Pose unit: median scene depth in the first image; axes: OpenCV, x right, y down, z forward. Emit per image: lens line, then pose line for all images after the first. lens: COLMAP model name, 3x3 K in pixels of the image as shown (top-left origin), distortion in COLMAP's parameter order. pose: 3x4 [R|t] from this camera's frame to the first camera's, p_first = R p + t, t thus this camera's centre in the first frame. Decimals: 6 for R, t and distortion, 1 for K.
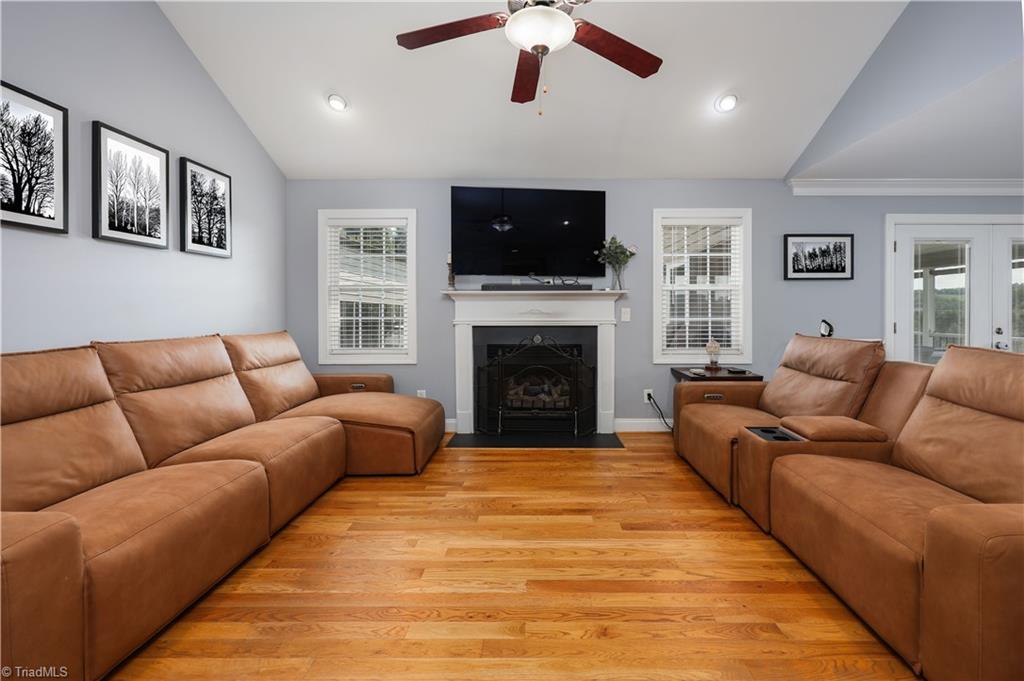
lens RADIAL K [[415.0, 0, 535.5], [0, 415.0, 314.9], [0, 0, 1]] dist [0.000224, -0.000061]
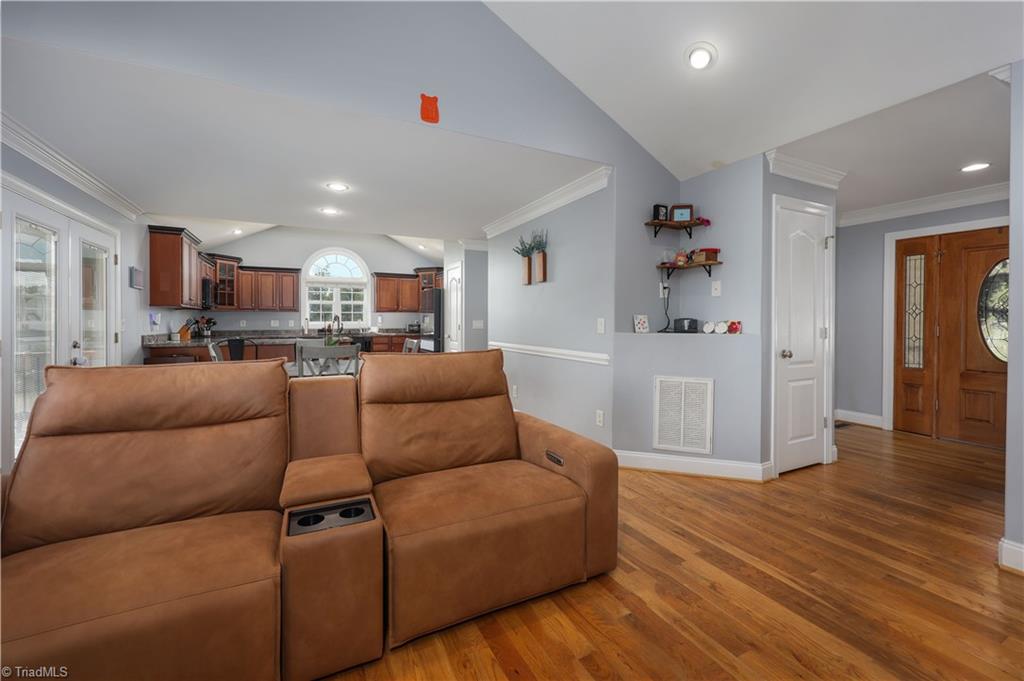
lens RADIAL K [[415.0, 0, 511.6], [0, 415.0, 322.0], [0, 0, 1]] dist [0.000224, -0.000061]
pose [[-0.455325, 0.000199, 0.890325, -0.144395], [0.007032, 0.999970, 0.003372, -0.010356], [-0.890298, 0.007796, -0.455313, 1.274373]]
